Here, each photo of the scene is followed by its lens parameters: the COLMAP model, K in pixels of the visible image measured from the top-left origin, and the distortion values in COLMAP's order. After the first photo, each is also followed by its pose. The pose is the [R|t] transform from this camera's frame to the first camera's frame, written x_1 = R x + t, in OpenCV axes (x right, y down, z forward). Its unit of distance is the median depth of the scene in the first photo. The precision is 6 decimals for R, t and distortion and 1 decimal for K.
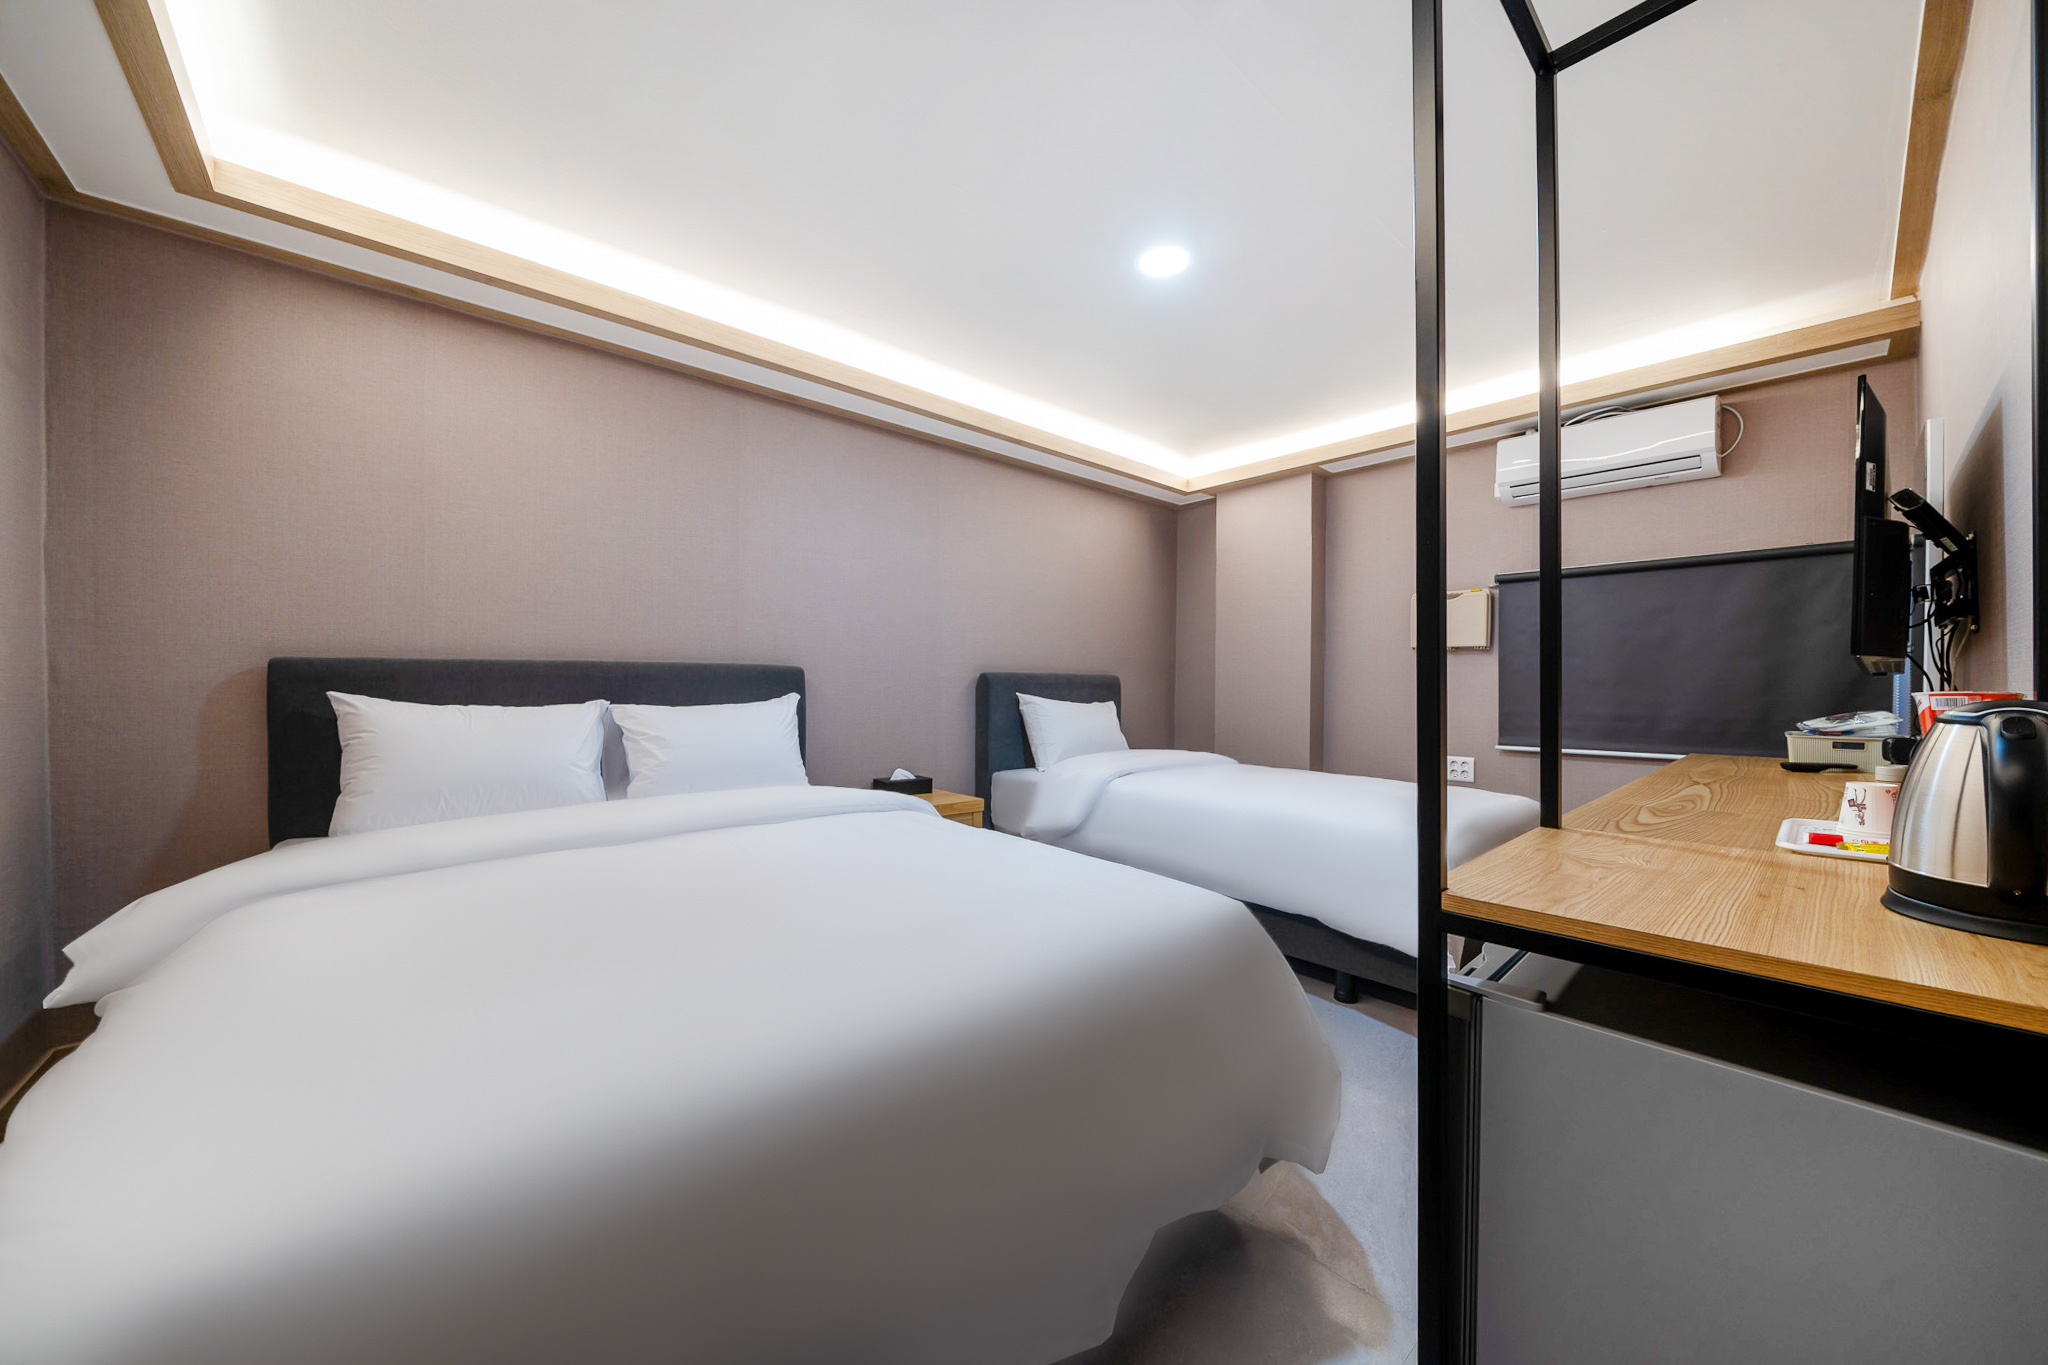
lens RADIAL K [[717.5, 0, 994.2], [0, 717.5, 691.6], [0, 0, 1]] dist [0.007378, 0.000090]
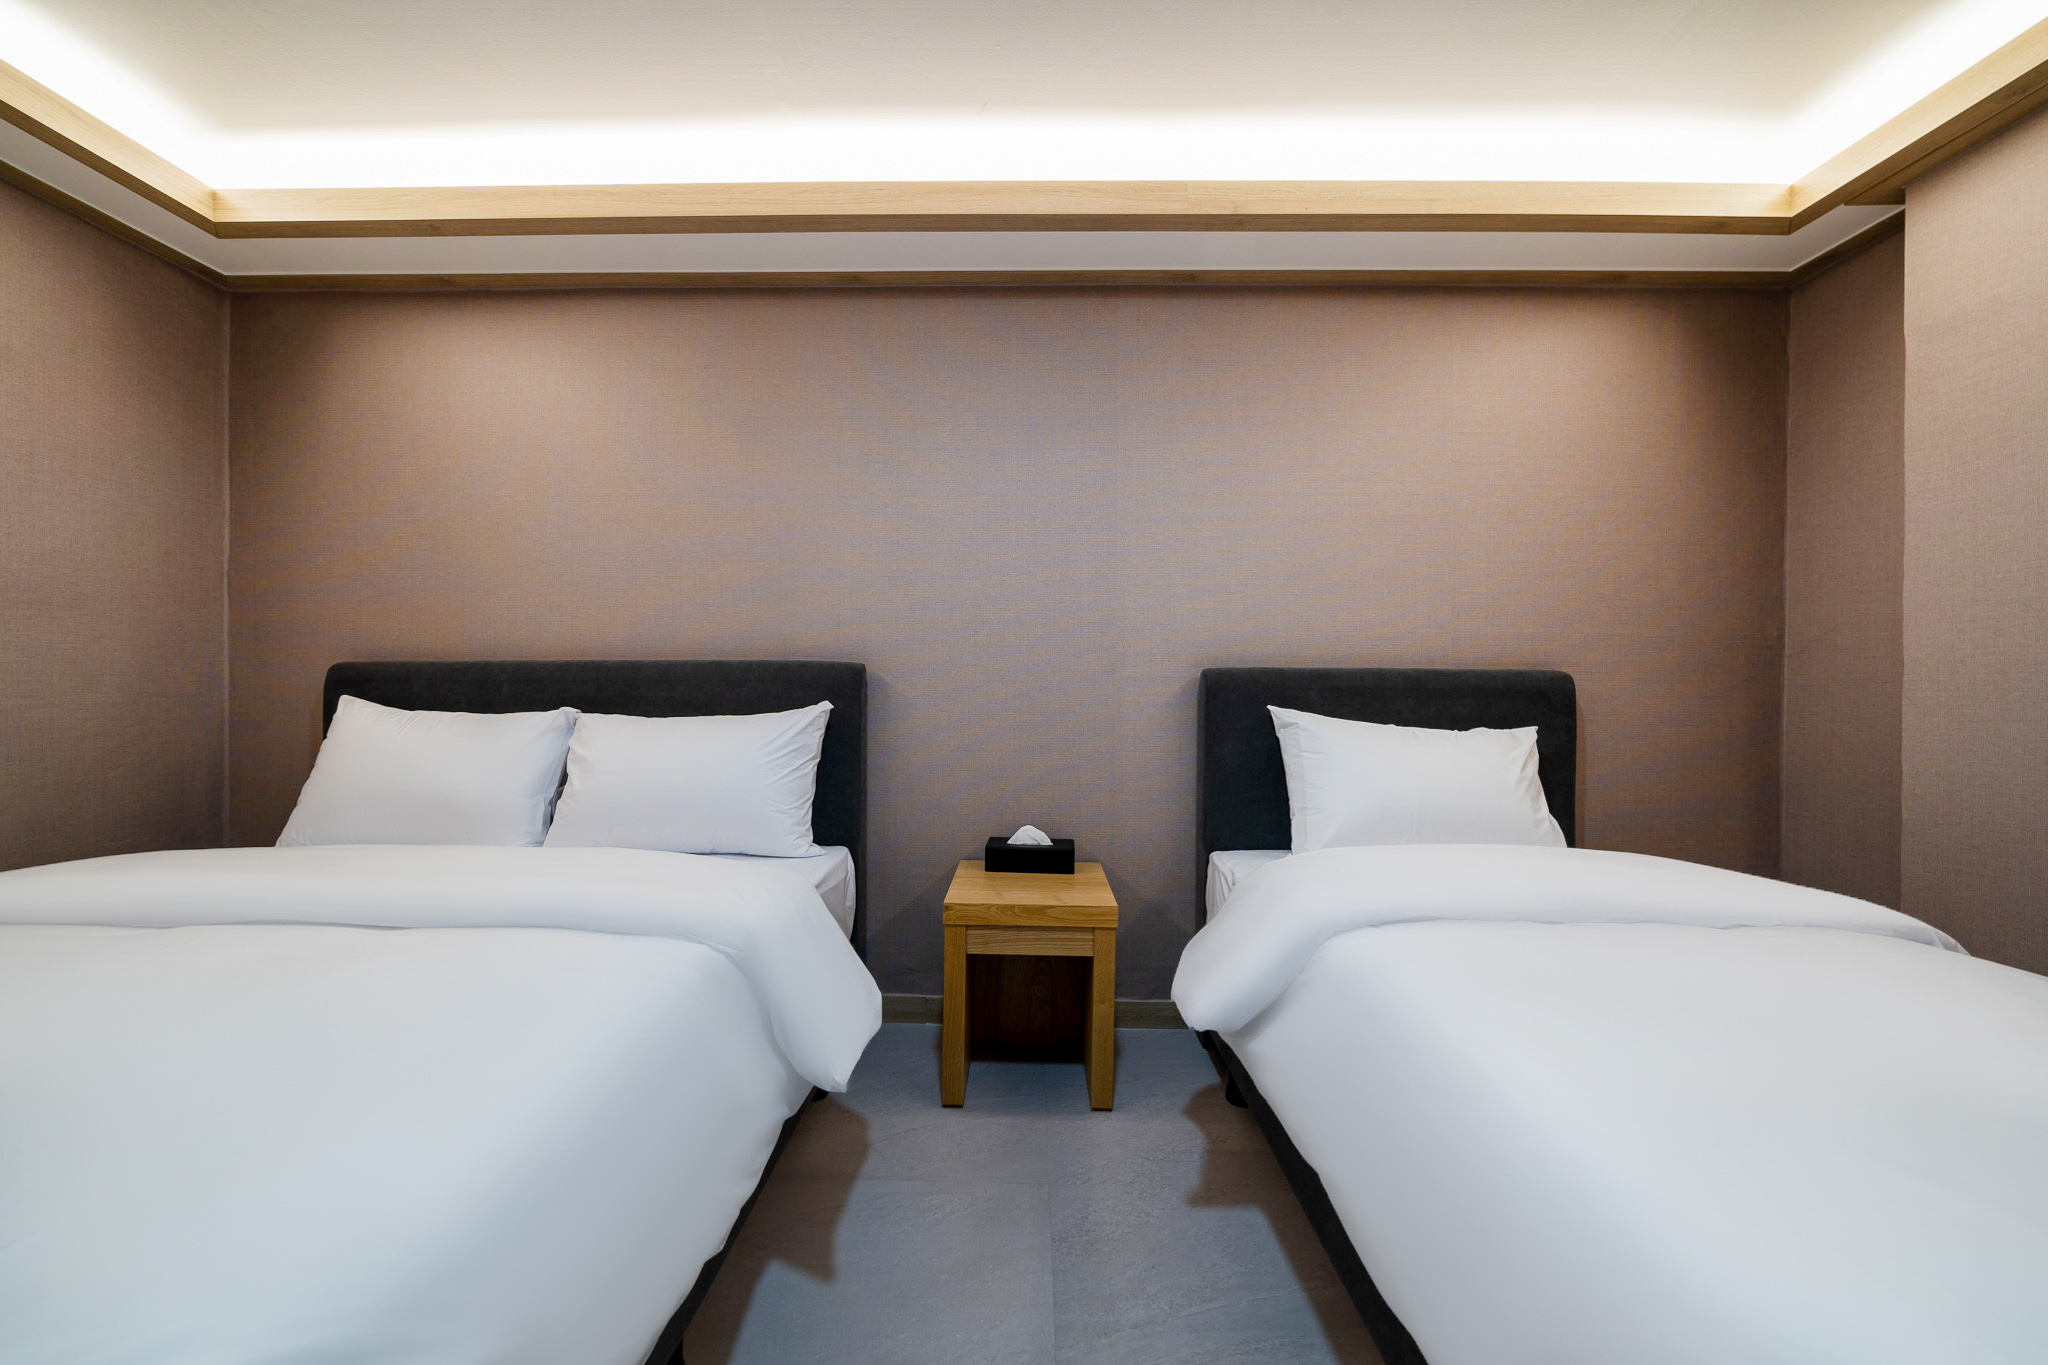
lens RADIAL K [[700.2, 0, 1024.0], [0, 700.2, 682.5], [0, 0, 1]] dist [0.007462, 0.000009]
pose [[0.753542, -0.009353, -0.657333, 0.246115], [-0.008930, 0.999661, -0.024460, -0.001121], [0.657339, 0.024302, 0.753203, 0.507795]]
